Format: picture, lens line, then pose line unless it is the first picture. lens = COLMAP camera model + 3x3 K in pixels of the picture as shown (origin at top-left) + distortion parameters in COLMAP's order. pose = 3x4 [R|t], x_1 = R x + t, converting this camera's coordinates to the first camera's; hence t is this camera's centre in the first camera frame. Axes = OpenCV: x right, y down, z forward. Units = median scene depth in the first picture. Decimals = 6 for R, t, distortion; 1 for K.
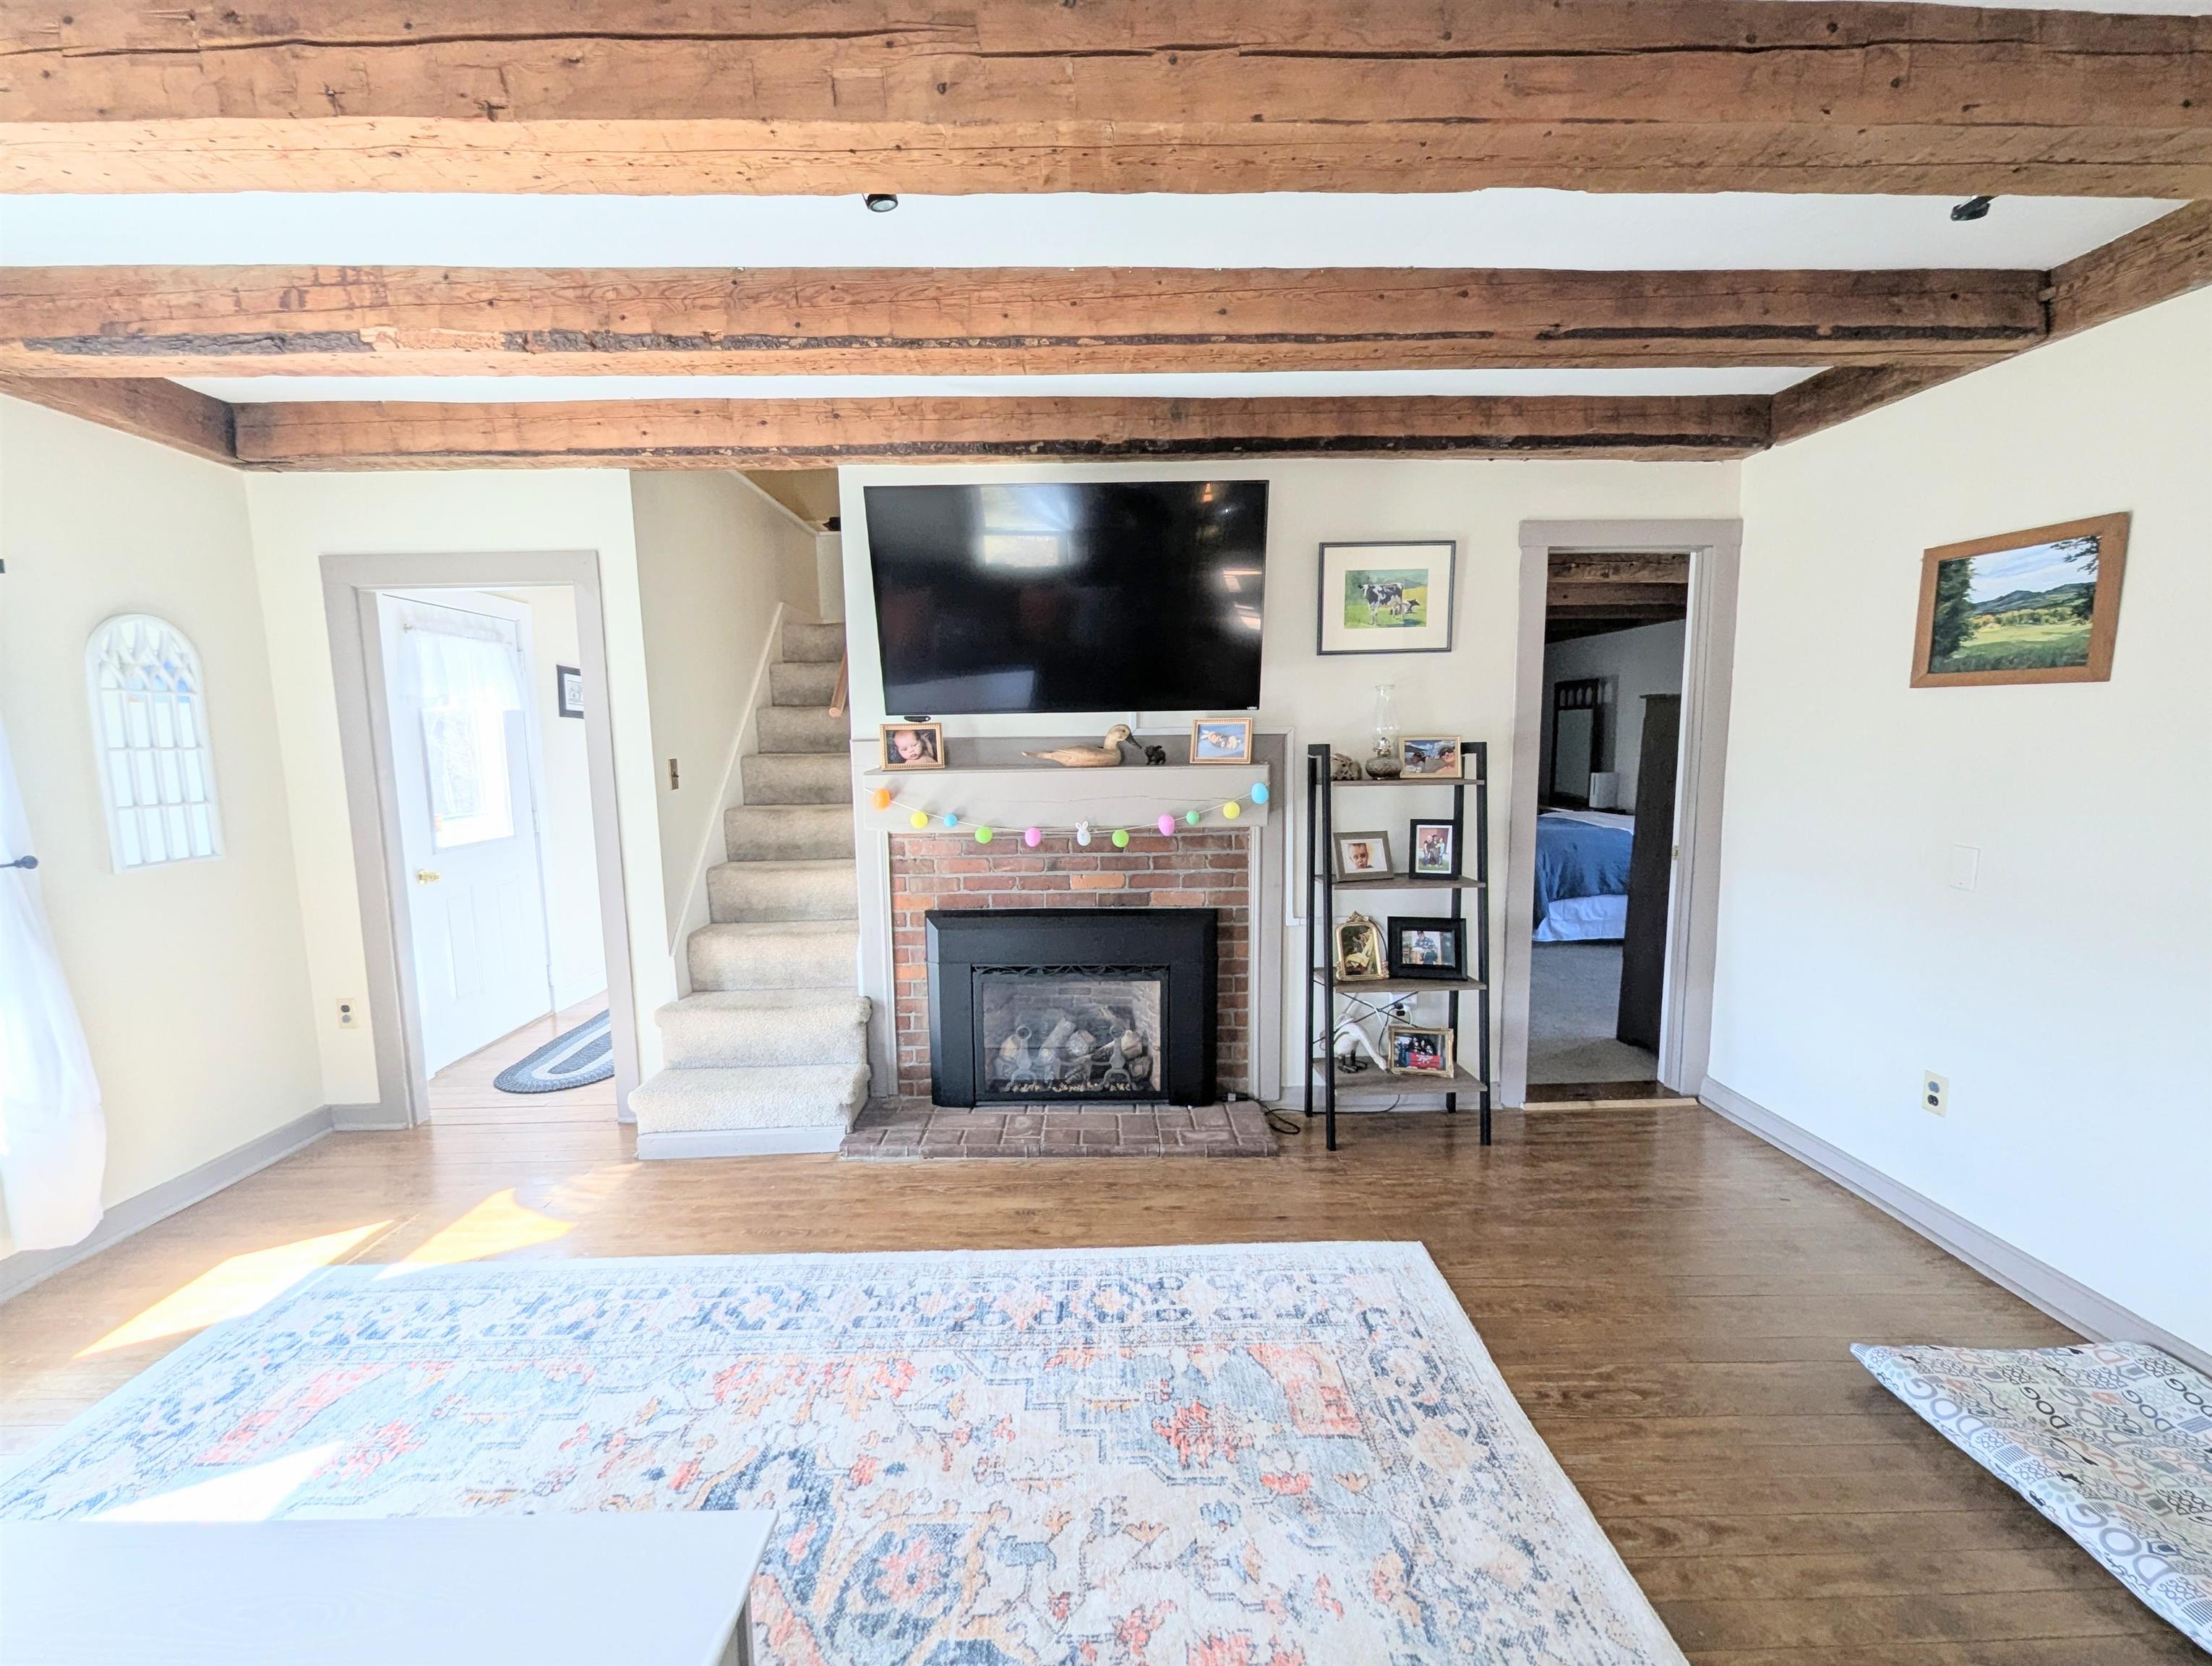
lens RADIAL K [[910.7, 0, 1101.3], [0, 910.7, 847.3], [0, 0, 1]] dist [0.000918, -0.000768]
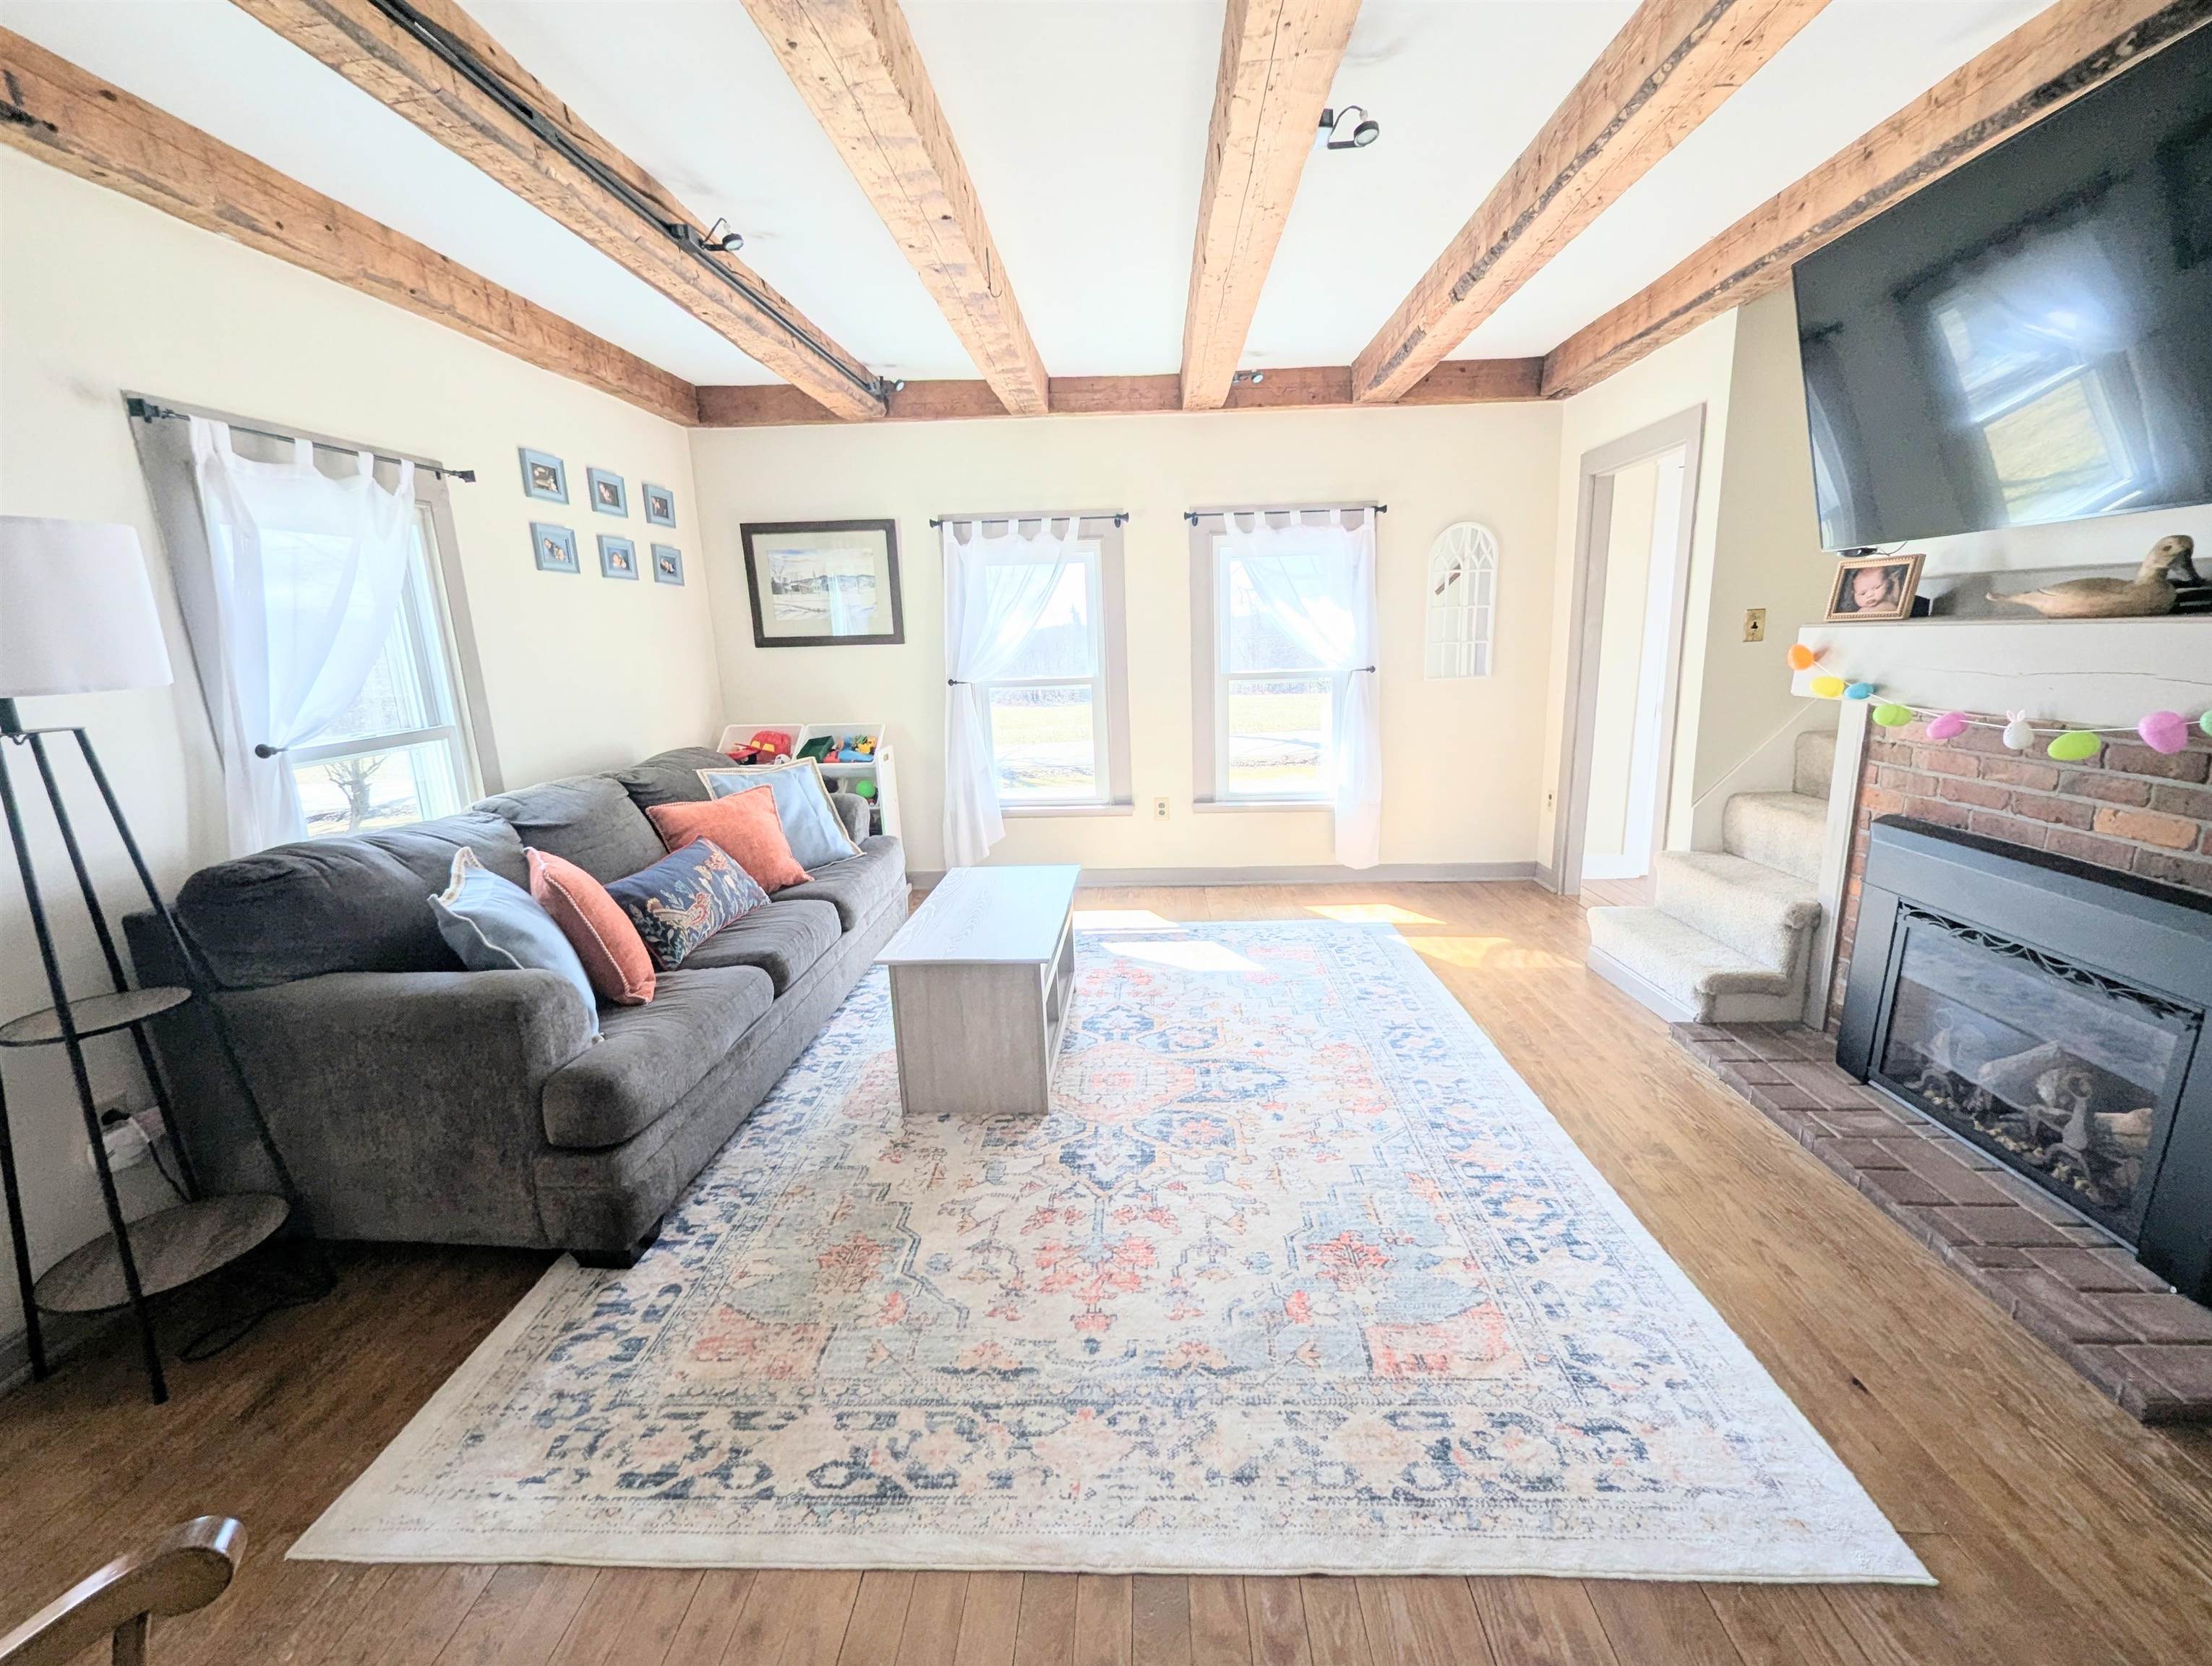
lens RADIAL K [[910.7, 0, 1107.6], [0, 910.7, 841.4], [0, 0, 1]] dist [0.000918, -0.000768]
pose [[-0.052589, 0.238193, -0.969793, 0.609826], [-0.084567, 0.966586, 0.241991, -0.037982], [0.995029, 0.094739, -0.030689, 0.411835]]
